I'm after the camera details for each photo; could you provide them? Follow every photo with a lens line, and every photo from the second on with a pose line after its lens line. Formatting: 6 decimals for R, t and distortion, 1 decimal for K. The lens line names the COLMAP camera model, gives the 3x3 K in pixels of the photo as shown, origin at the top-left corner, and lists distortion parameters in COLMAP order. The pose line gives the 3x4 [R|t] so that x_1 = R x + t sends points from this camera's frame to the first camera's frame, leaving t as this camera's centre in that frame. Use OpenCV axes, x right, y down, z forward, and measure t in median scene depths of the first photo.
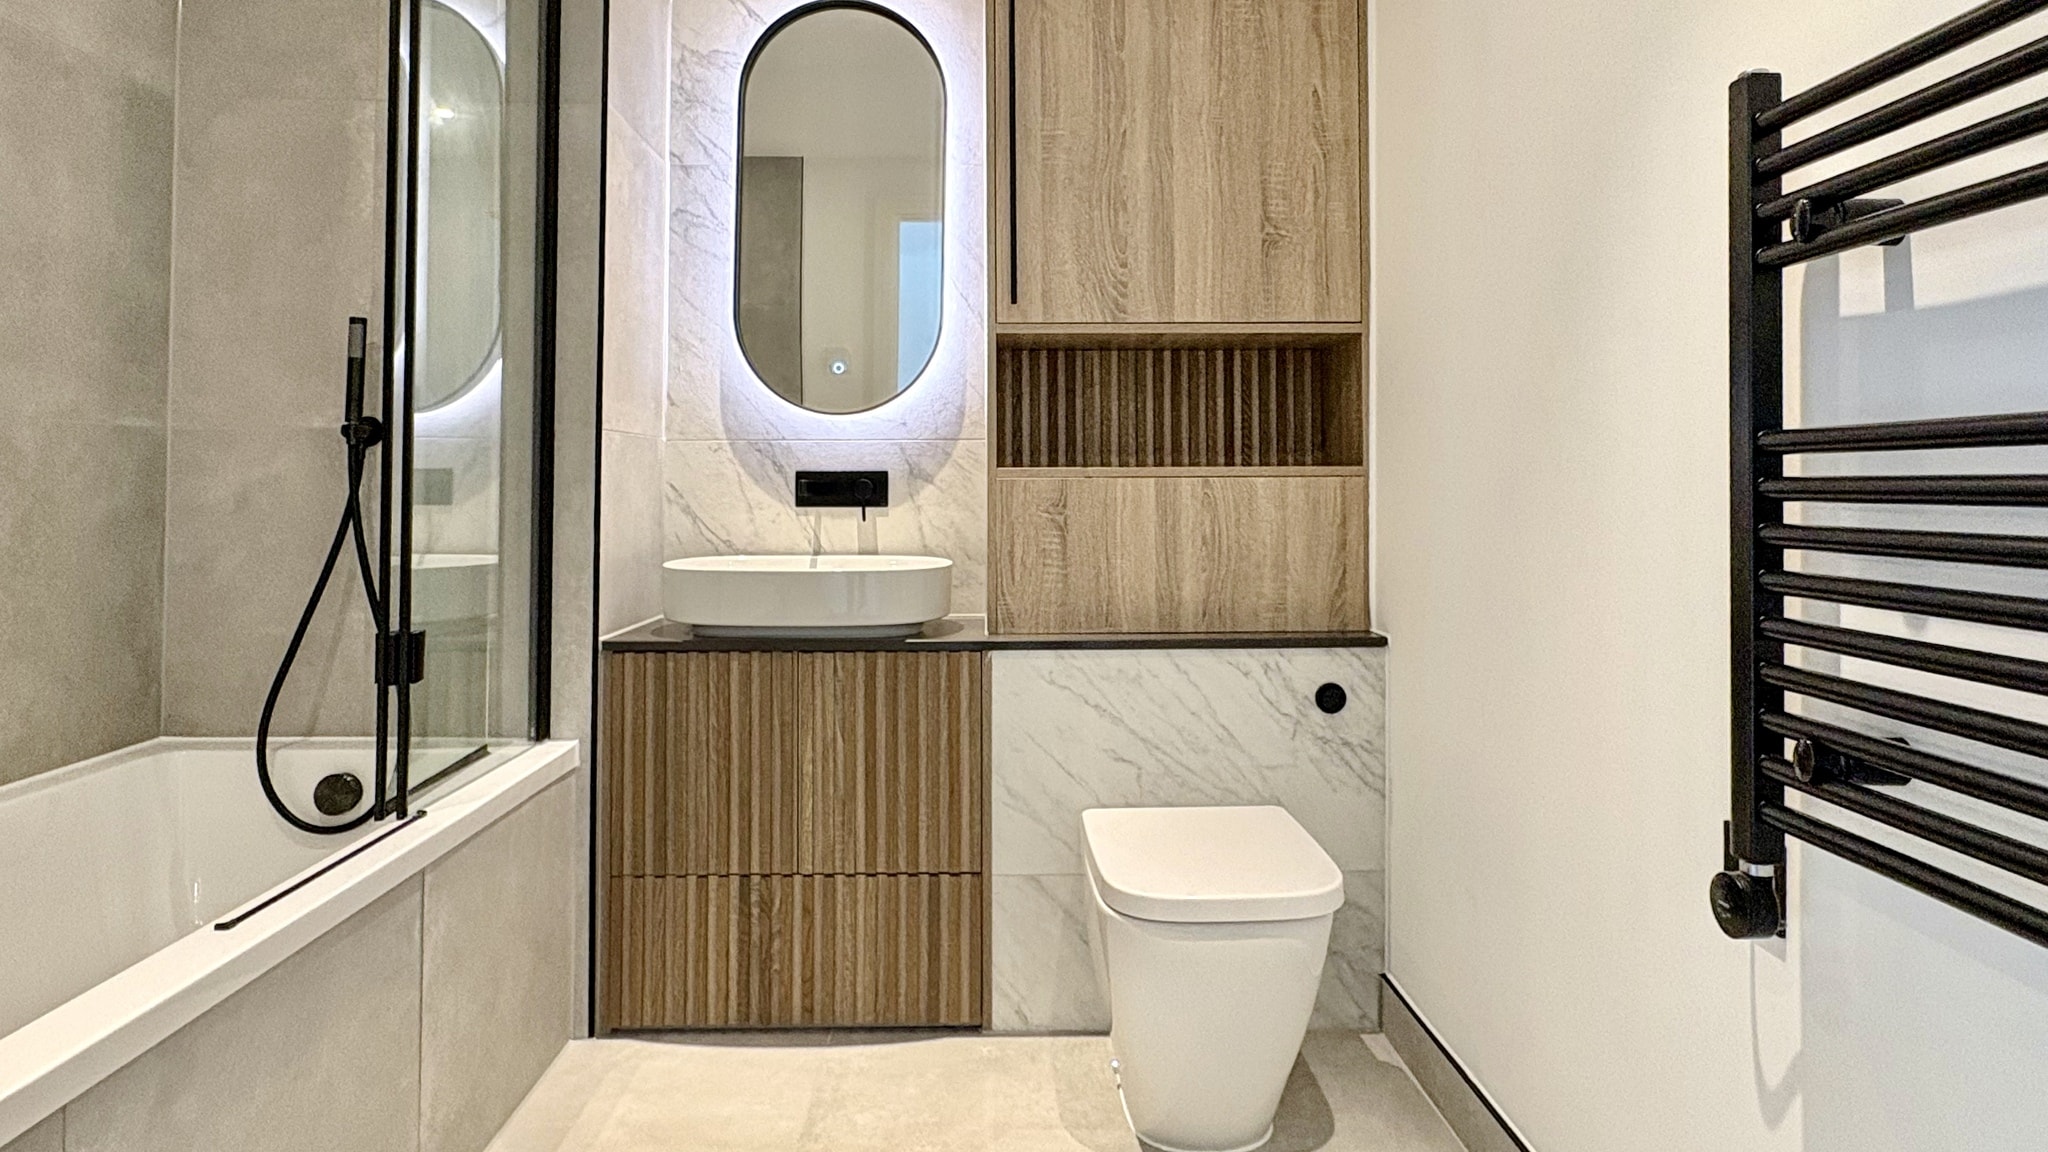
lens RADIAL K [[1156.4, 0, 1033.3], [0, 1156.4, 465.0], [0, 0, 1]] dist [0.007017, 0.000394]
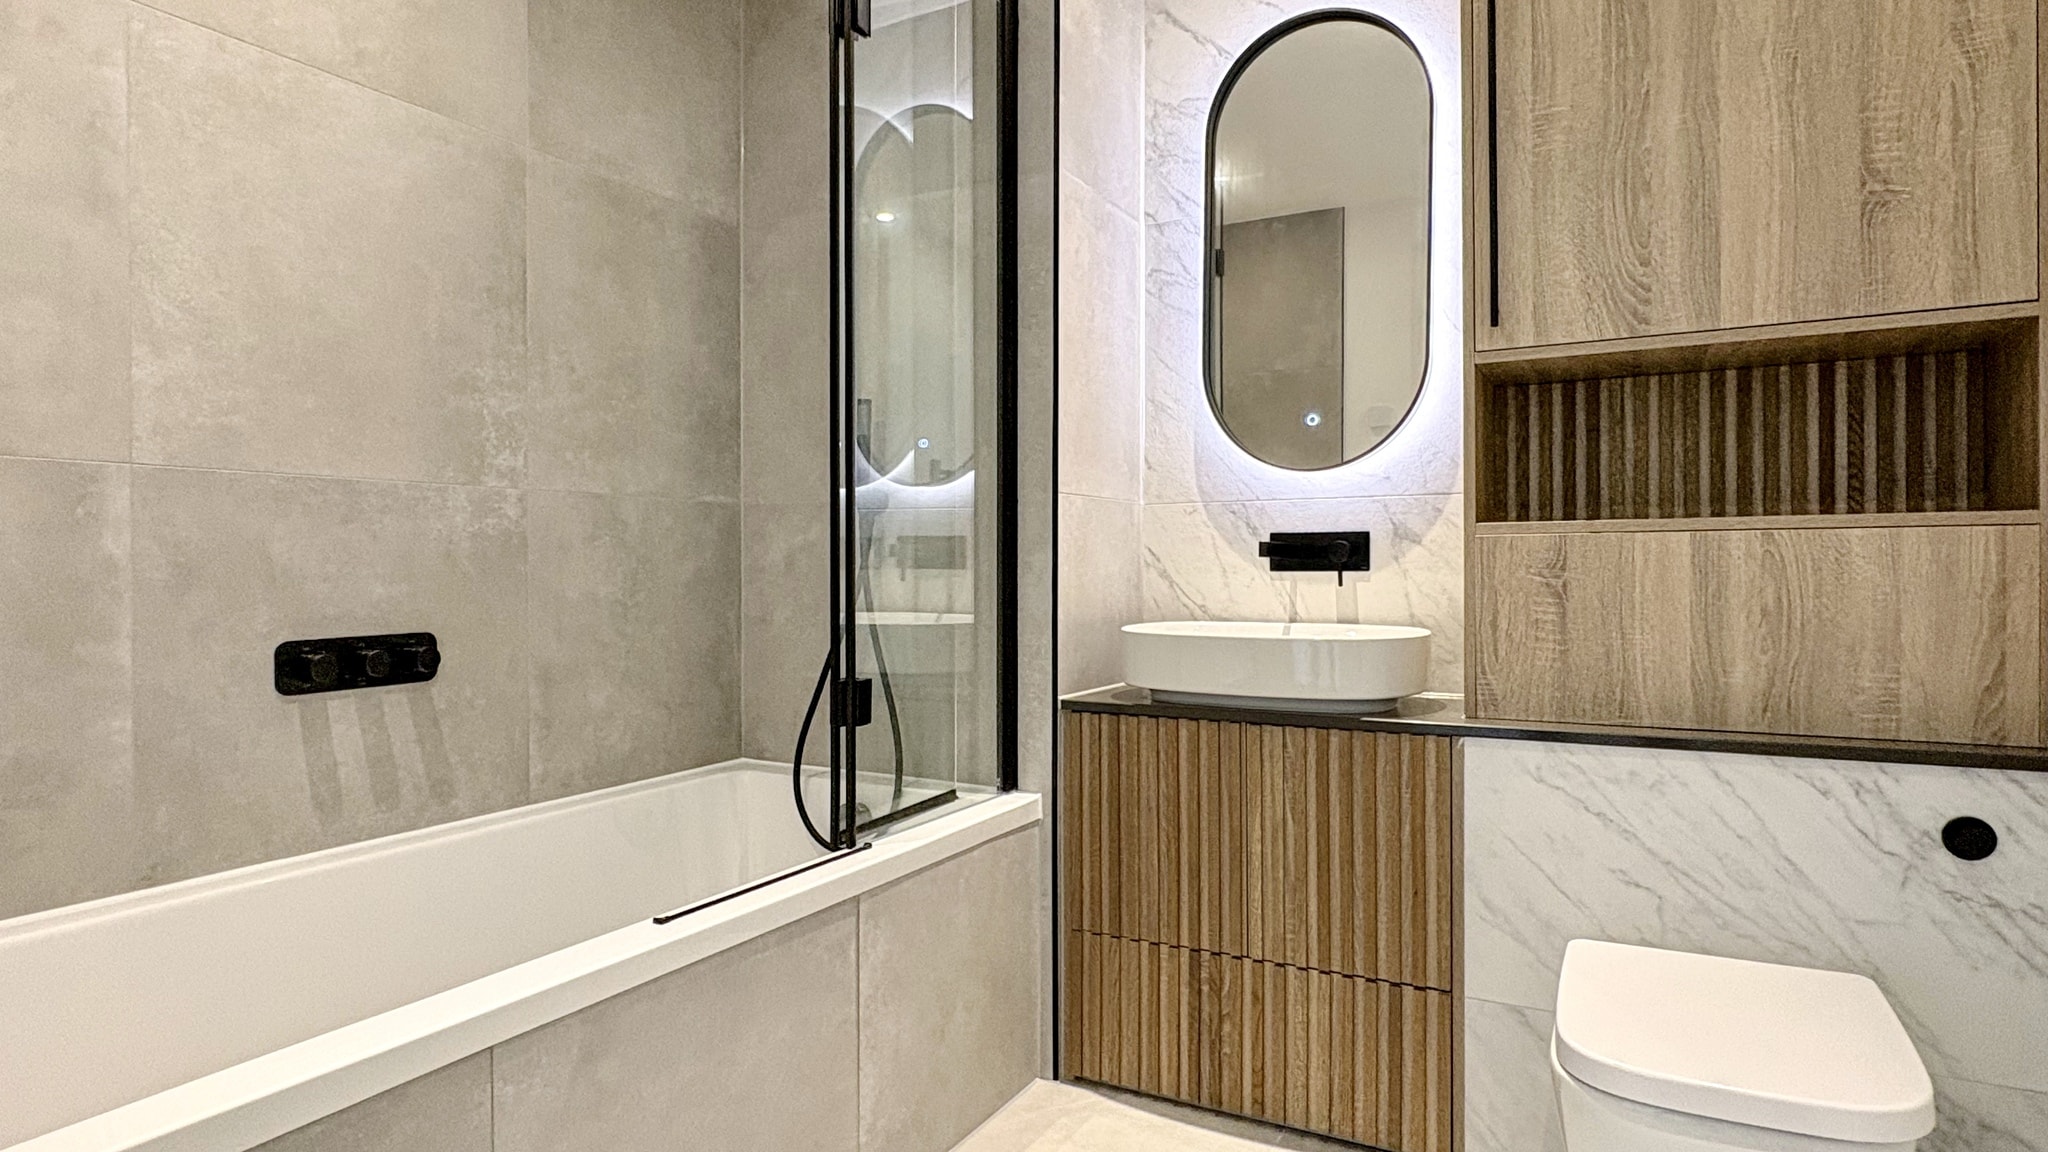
lens RADIAL K [[1156.4, 0, 1022.8], [0, 1156.4, 573.4], [0, 0, 1]] dist [0.007017, 0.000394]
pose [[0.868624, 0.001654, -0.495470, 0.104191], [0.013118, 0.999567, 0.026335, 0.013003], [0.495299, -0.029375, 0.868226, 0.099014]]
